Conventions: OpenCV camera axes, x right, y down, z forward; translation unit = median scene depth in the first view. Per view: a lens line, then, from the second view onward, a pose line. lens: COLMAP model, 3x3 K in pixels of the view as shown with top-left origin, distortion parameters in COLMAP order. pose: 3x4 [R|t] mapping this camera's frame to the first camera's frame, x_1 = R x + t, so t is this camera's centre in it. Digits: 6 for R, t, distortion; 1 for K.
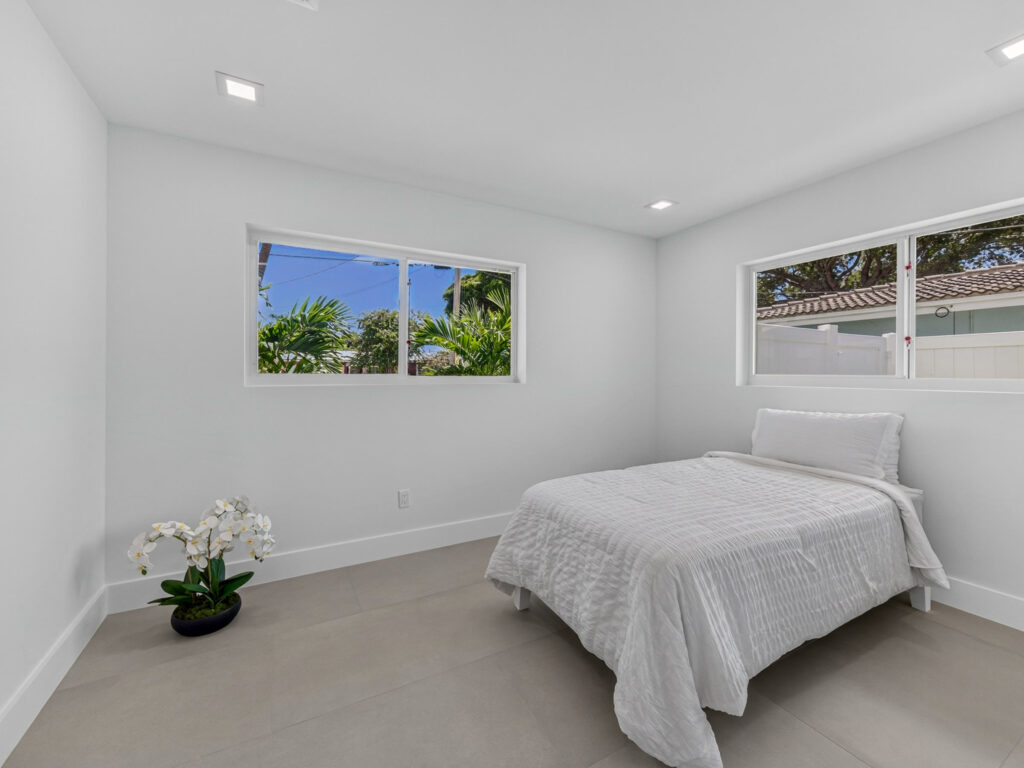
lens RADIAL K [[430.3, 0, 516.2], [0, 430.3, 376.6], [0, 0, 1]] dist [-0.001553, -0.000202]
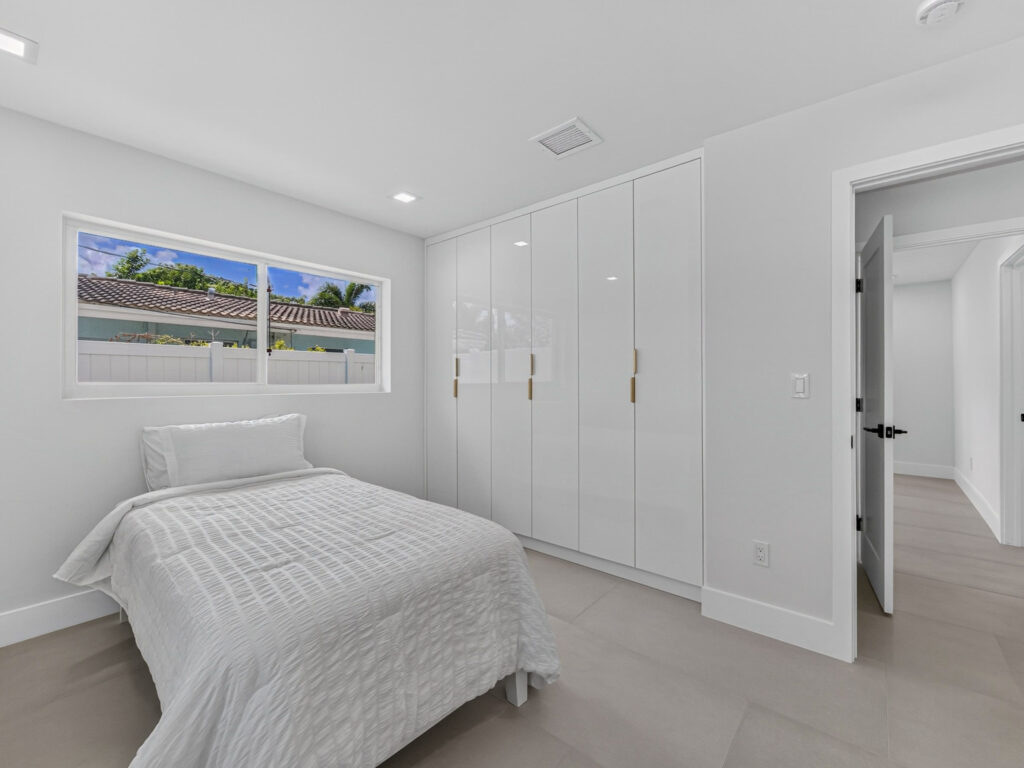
lens RADIAL K [[430.3, 0, 516.8], [0, 430.3, 382.4], [0, 0, 1]] dist [-0.001553, -0.000202]
pose [[-0.357879, -0.007698, 0.933736, -0.569024], [0.005901, 0.999927, 0.010505, -0.014339], [-0.933749, 0.009270, -0.357808, 1.034496]]
